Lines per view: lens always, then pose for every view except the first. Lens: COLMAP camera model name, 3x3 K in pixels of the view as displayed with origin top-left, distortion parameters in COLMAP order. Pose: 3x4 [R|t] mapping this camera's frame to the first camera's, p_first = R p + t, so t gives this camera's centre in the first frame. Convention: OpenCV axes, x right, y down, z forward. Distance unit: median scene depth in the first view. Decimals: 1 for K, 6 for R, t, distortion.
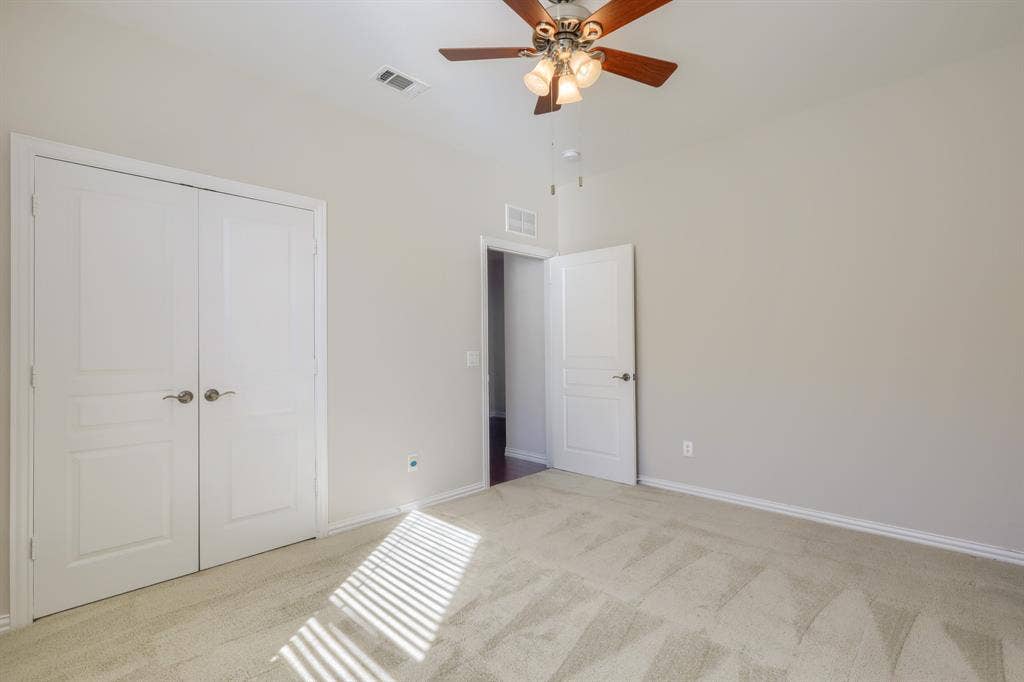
lens RADIAL K [[470.1, 0, 512.0], [0, 470.1, 341.0], [0, 0, 1]] dist [0.000080, -0.000173]
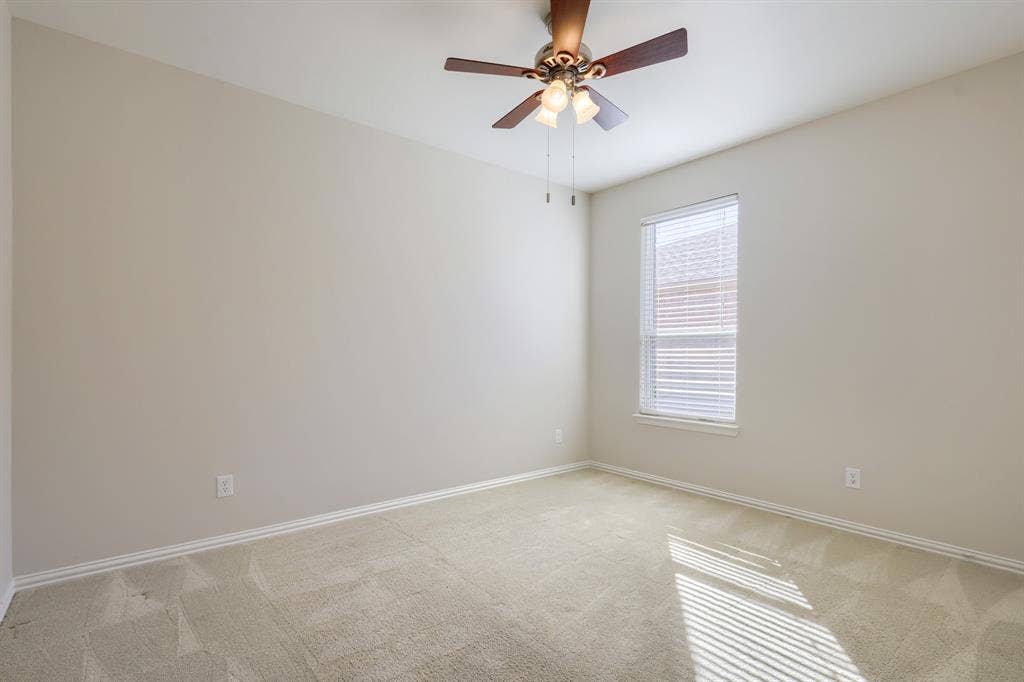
lens RADIAL K [[470.1, 0, 512.0], [0, 470.1, 341.0], [0, 0, 1]] dist [0.000080, -0.000173]
pose [[-0.994151, 0.014749, 0.106991, 0.101308], [0.011247, 0.999383, -0.033265, 0.024726], [-0.107416, -0.031867, -0.993703, 1.949435]]
